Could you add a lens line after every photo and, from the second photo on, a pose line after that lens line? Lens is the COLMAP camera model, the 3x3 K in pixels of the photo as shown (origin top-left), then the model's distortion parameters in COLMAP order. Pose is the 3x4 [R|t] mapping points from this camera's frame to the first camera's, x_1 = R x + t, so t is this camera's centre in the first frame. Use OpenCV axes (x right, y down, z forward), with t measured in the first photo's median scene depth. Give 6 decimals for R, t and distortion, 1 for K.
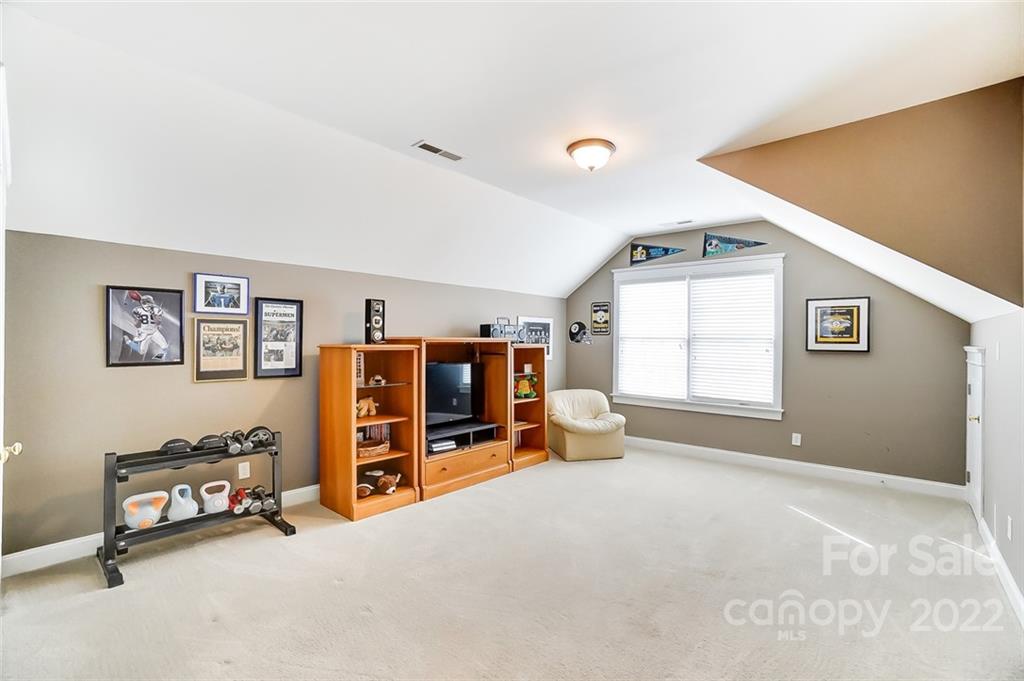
lens RADIAL K [[466.7, 0, 506.8], [0, 466.7, 341.0], [0, 0, 1]] dist [-0.016212, 0.000363]
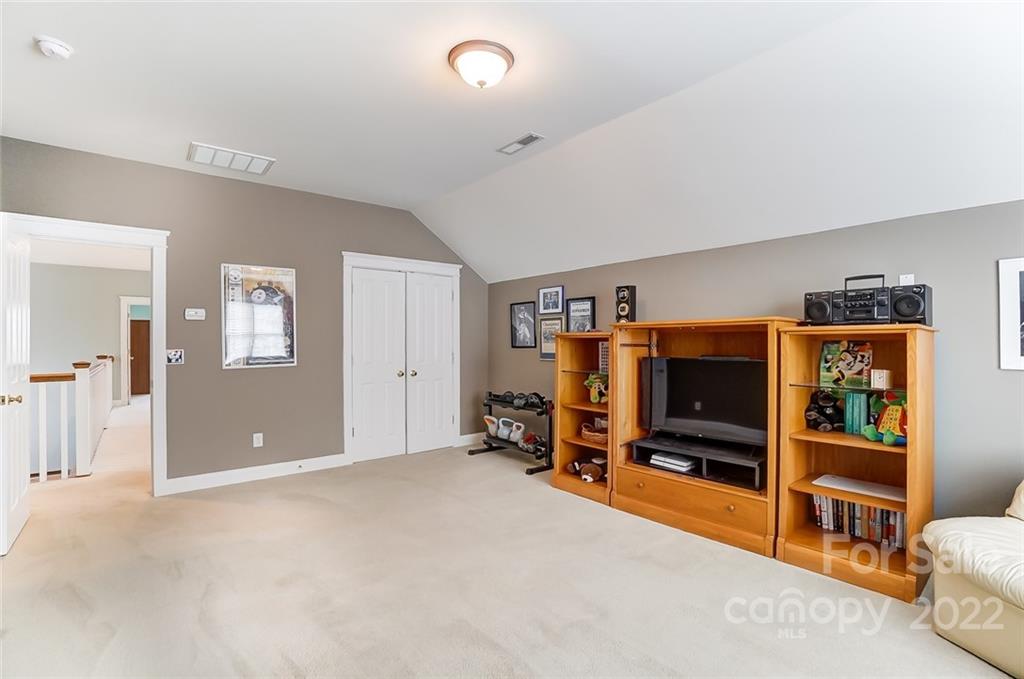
lens RADIAL K [[466.7, 0, 506.8], [0, 466.7, 340.0], [0, 0, 1]] dist [-0.016212, 0.000363]
pose [[-0.145742, -0.011135, -0.989260, 0.834566], [0.000523, 0.999936, -0.011332, 0.039281], [0.989323, -0.002169, -0.145726, 1.067668]]
